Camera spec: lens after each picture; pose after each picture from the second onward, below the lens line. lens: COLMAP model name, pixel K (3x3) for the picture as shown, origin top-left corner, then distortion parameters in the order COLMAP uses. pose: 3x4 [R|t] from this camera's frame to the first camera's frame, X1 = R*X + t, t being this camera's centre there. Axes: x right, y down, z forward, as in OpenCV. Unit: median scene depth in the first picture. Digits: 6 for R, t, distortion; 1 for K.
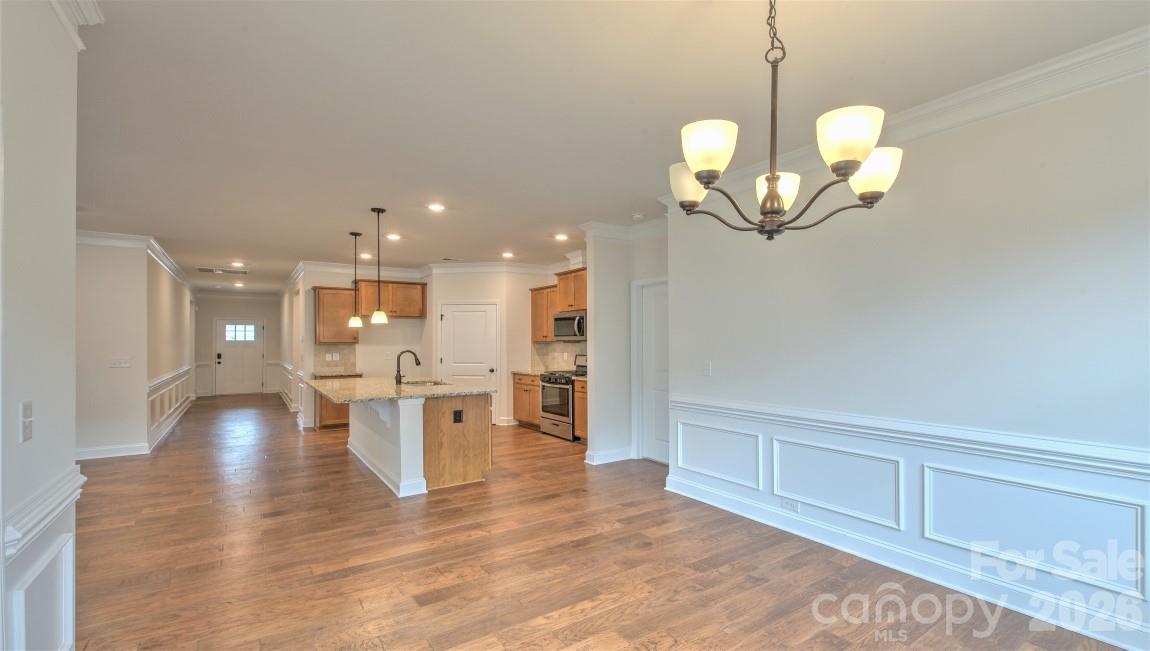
lens RADIAL K [[506.5, 0, 589.2], [0, 506.5, 333.9], [0, 0, 1]] dist [0.000273, -0.000191]
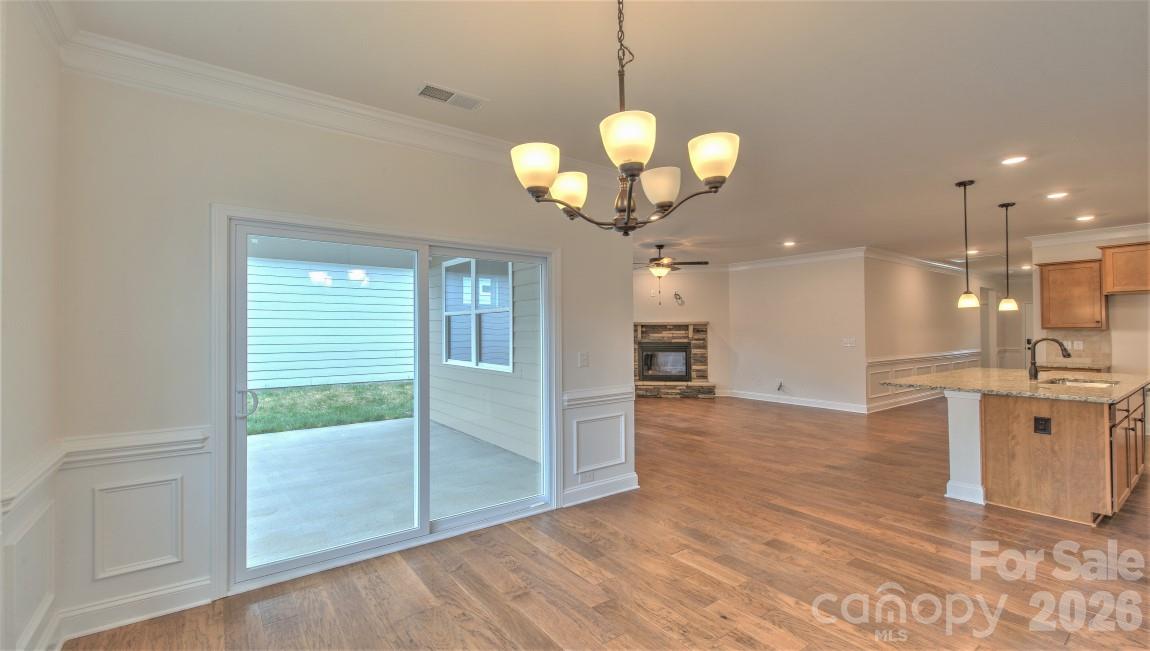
lens RADIAL K [[486.1, 0, 575.0], [0, 486.1, 325.5], [0, 0, 1]] dist [-0.000632, -0.000177]
pose [[0.034235, -0.006380, -0.999393, 0.457401], [0.019773, 0.999788, -0.005705, 0.003129], [0.999218, -0.019566, 0.034354, 0.281418]]
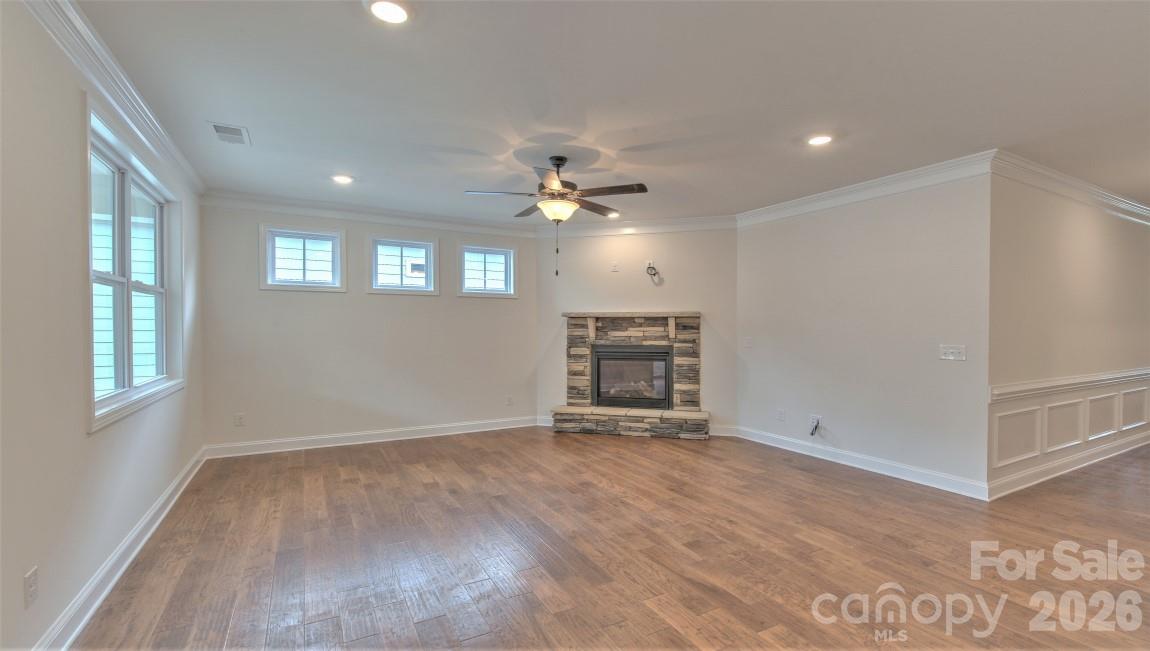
lens RADIAL K [[499.8, 0, 587.5], [0, 499.8, 337.0], [0, 0, 1]] dist [-0.002247, -0.000389]
pose [[-0.084246, 0.022842, -0.996183, -0.288594], [0.011265, 0.999695, 0.021970, 0.018665], [0.996381, -0.009371, -0.084477, 0.738011]]
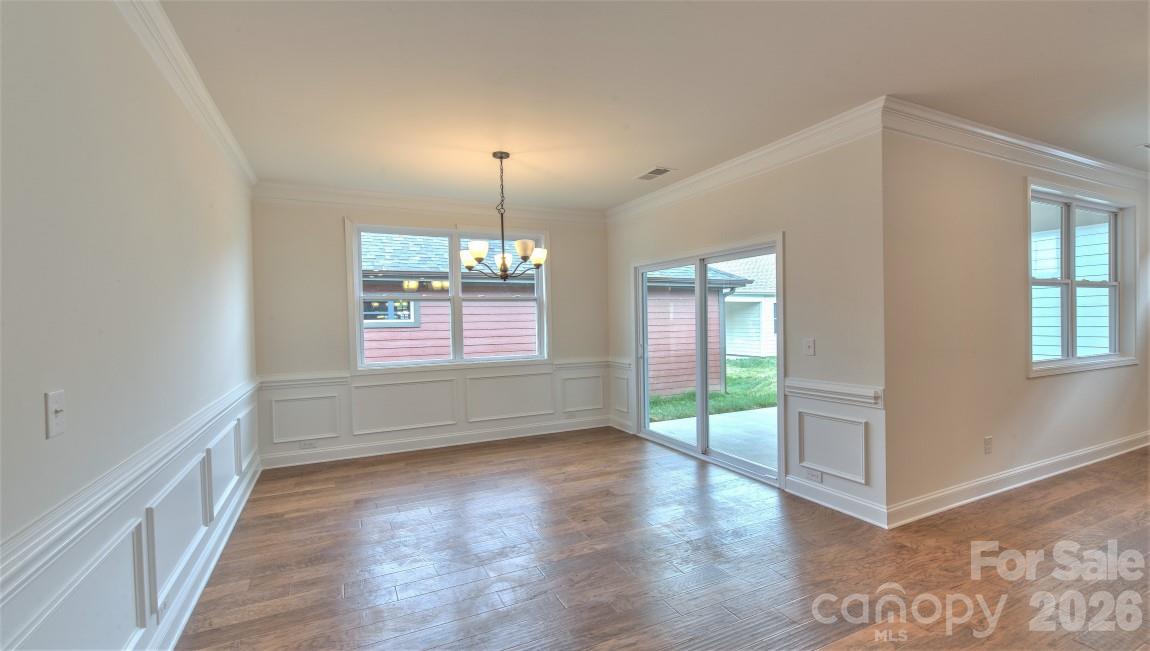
lens RADIAL K [[491.2, 0, 575.0], [0, 491.2, 325.5], [0, 0, 1]] dist [-0.000525, -0.000158]
pose [[-0.988962, 0.018911, 0.146959, -0.112672], [0.018824, 0.999821, -0.001983, 0.018737], [-0.146970, 0.000805, -0.989141, 1.118946]]
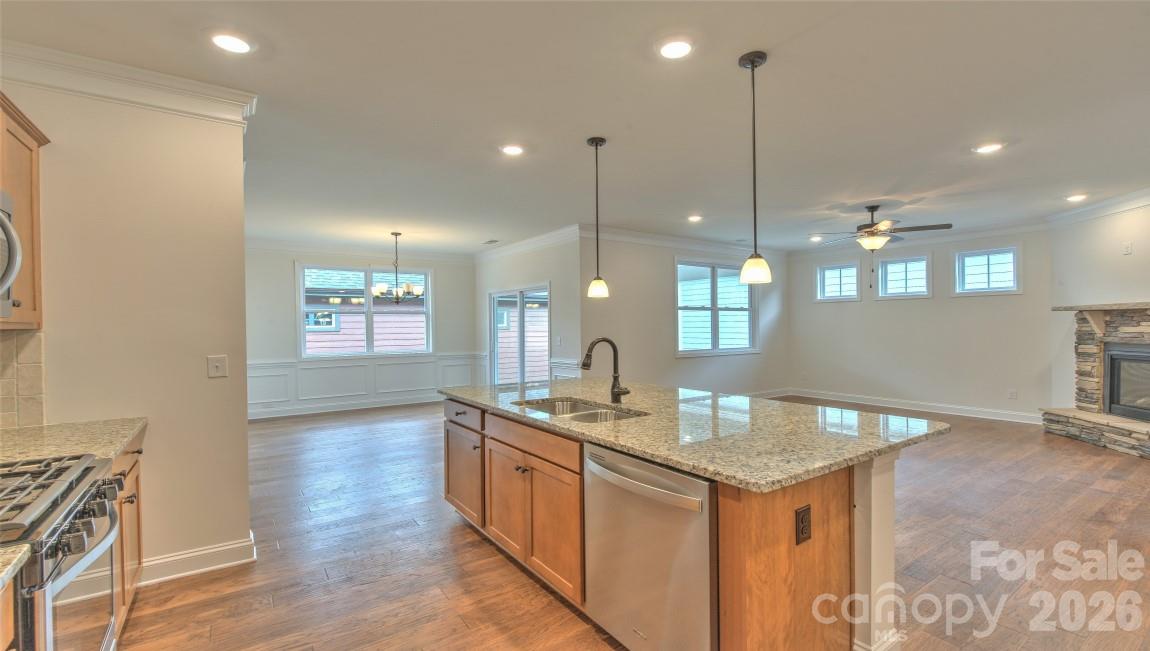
lens RADIAL K [[491.2, 0, 575.0], [0, 491.2, 325.5], [0, 0, 1]] dist [-0.000525, -0.000158]
pose [[-0.999872, 0.012660, -0.009811, -0.392639], [0.012798, 0.999818, -0.014158, 0.031274], [0.009630, -0.014281, -0.999852, 1.795985]]
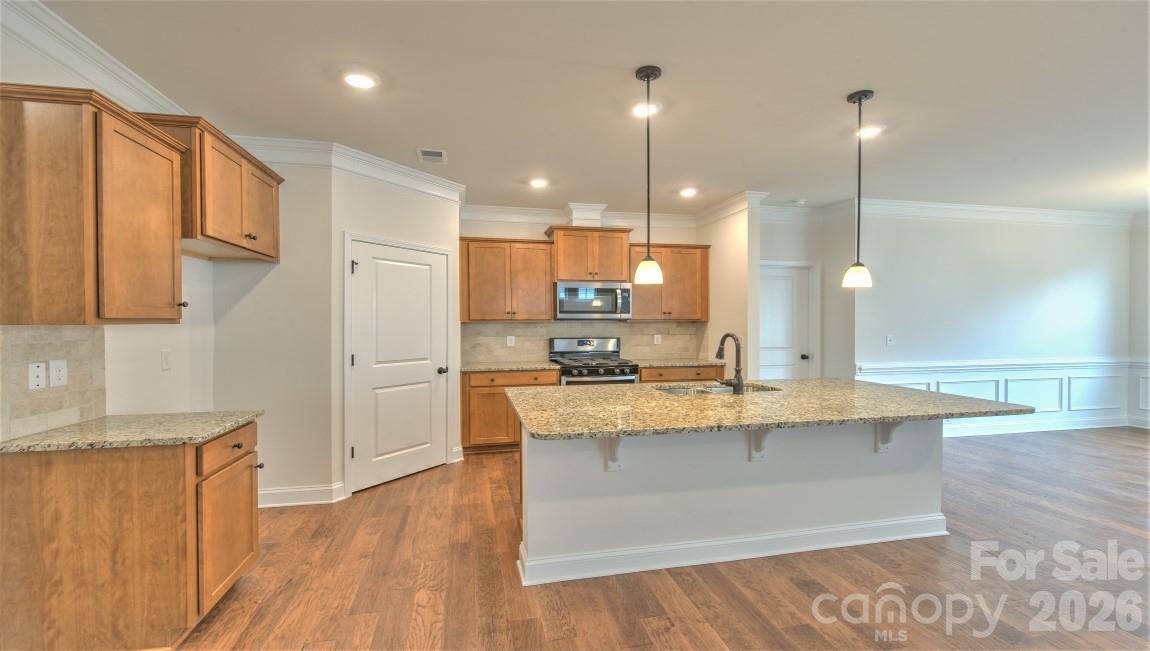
lens RADIAL K [[491.2, 0, 575.0], [0, 491.2, 325.5], [0, 0, 1]] dist [-0.000525, -0.000158]
pose [[0.363119, -0.003599, 0.931736, -1.135306], [-0.014012, 0.999858, 0.009323, 0.025368], [-0.931637, -0.016441, 0.363017, 1.155108]]
